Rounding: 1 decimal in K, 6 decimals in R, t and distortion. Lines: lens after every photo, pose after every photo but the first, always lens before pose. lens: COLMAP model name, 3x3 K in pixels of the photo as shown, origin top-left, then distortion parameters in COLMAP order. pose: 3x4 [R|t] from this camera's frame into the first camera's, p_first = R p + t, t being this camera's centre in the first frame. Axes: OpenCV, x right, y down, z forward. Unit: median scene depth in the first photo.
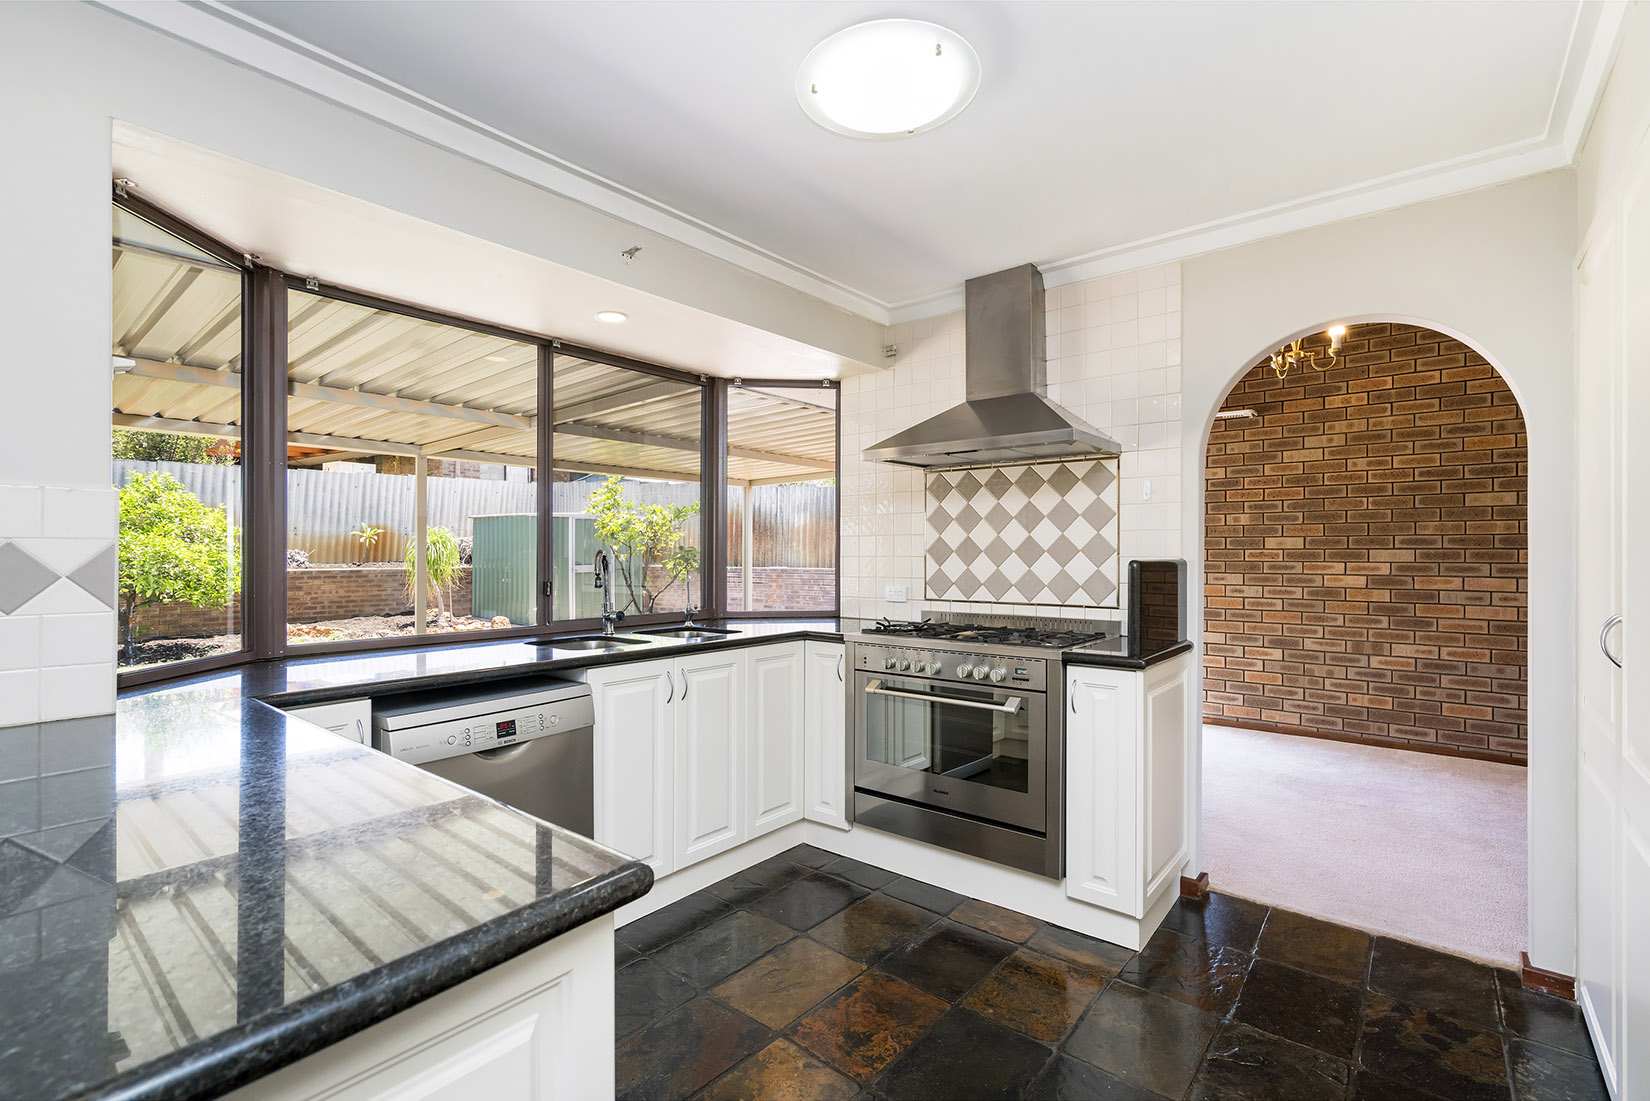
lens RADIAL K [[743.3, 0, 812.6], [0, 743.3, 548.4], [0, 0, 1]] dist [0.003219, 0.000403]
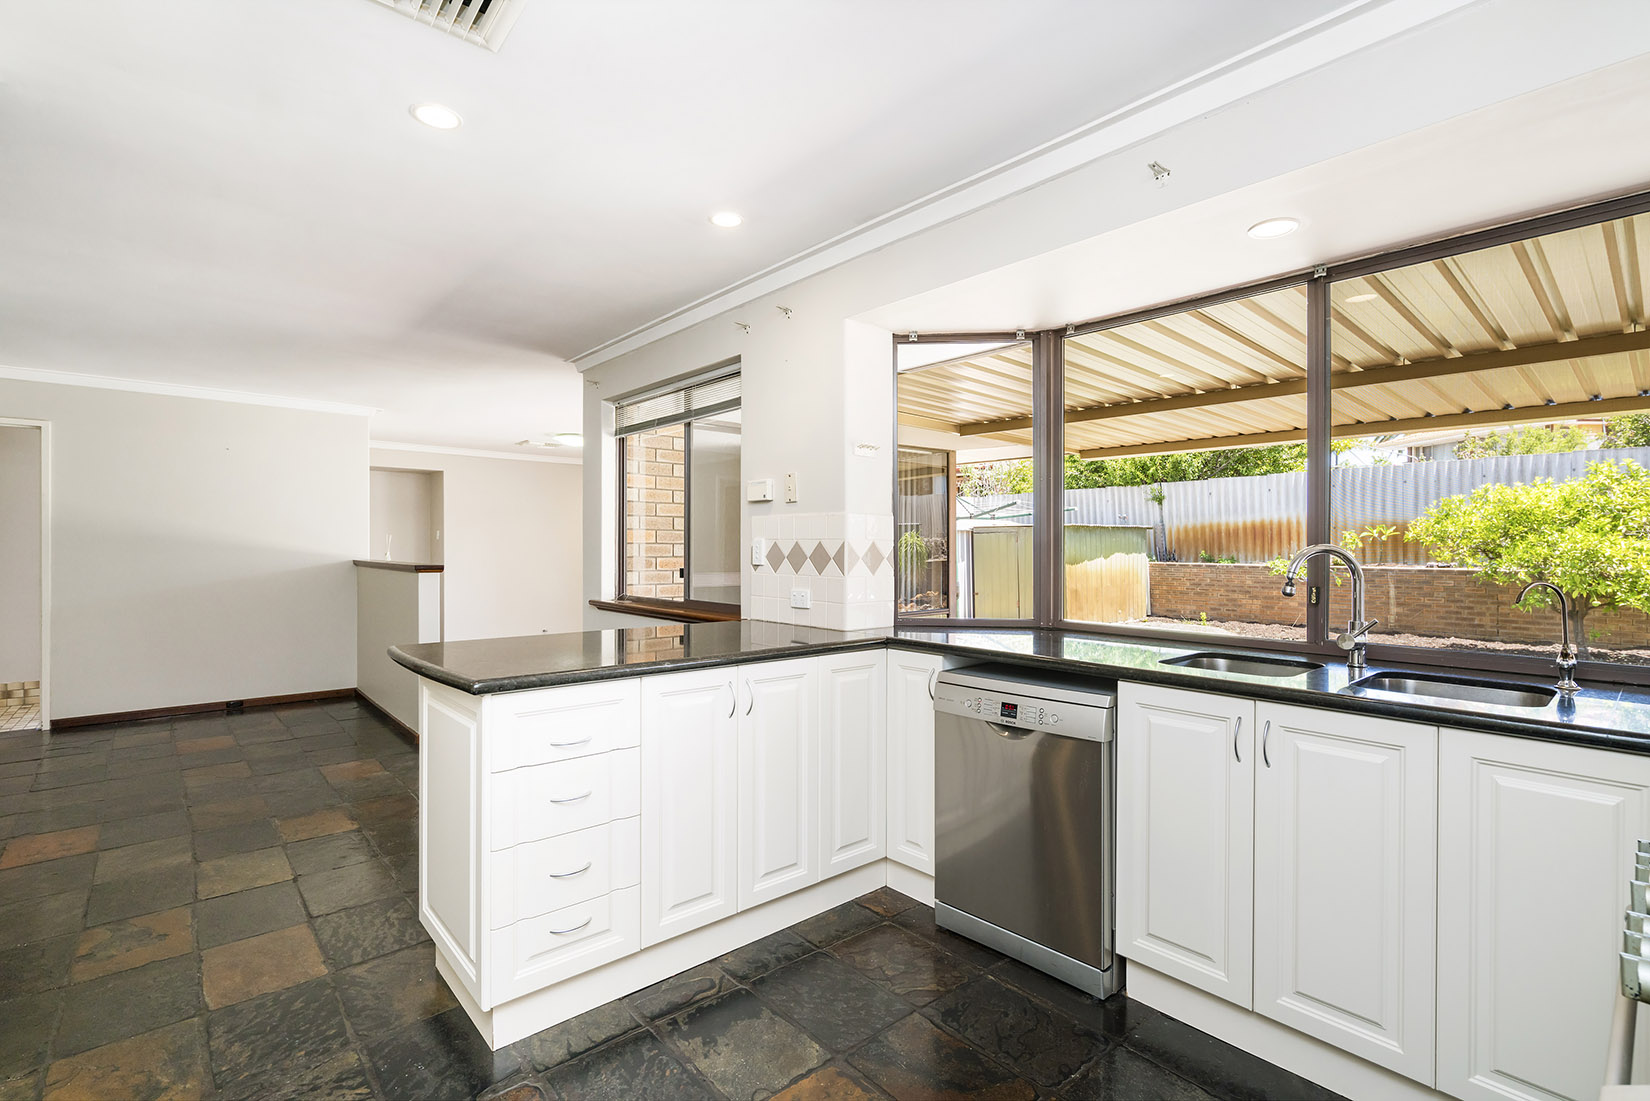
lens RADIAL K [[743.3, 0, 821.0], [0, 743.3, 547.0], [0, 0, 1]] dist [0.003219, 0.000403]
pose [[-0.134731, -0.000582, -0.990882, 0.137324], [0.001286, 0.999999, -0.000763, 0.001338], [0.990881, -0.001377, -0.134730, 0.173032]]
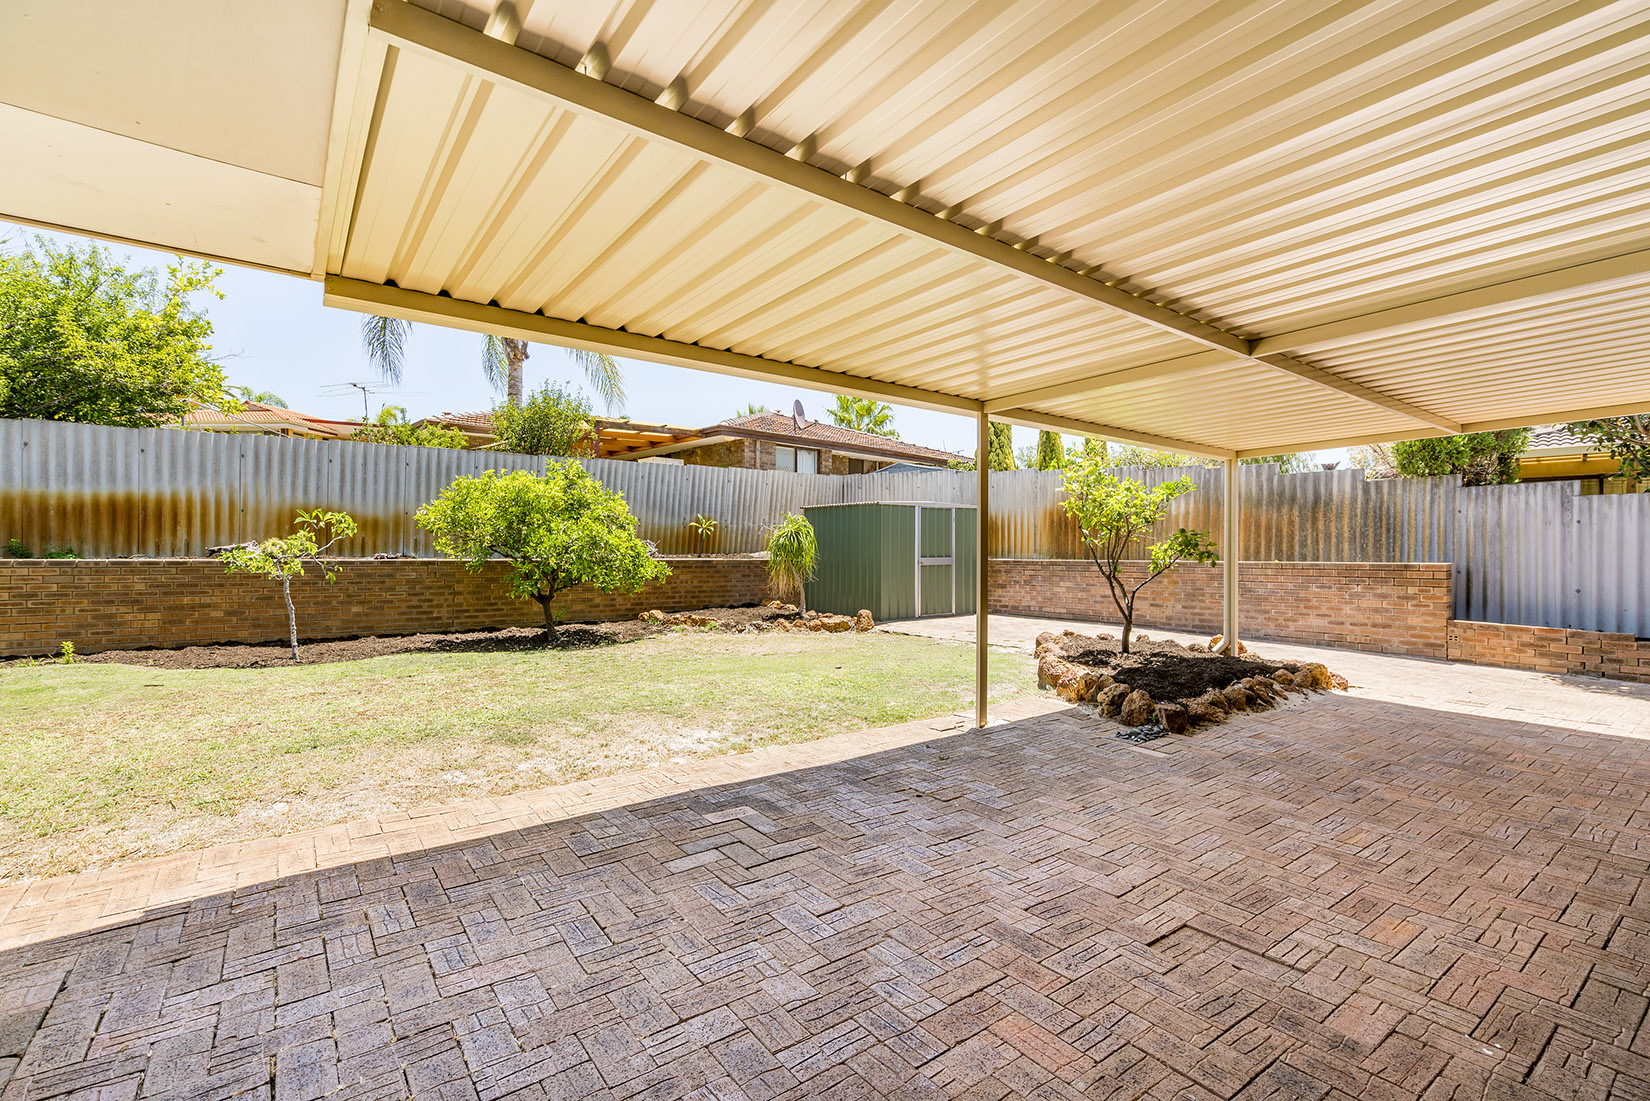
lens RADIAL K [[743.3, 0, 823.9], [0, 743.3, 546.7], [0, 0, 1]] dist [0.003219, 0.000403]
pose [[0.973687, 0.003402, -0.227866, -0.313291], [-0.004163, 0.999987, -0.002862, 0.017215], [0.227853, 0.003735, 0.973688, 0.086138]]
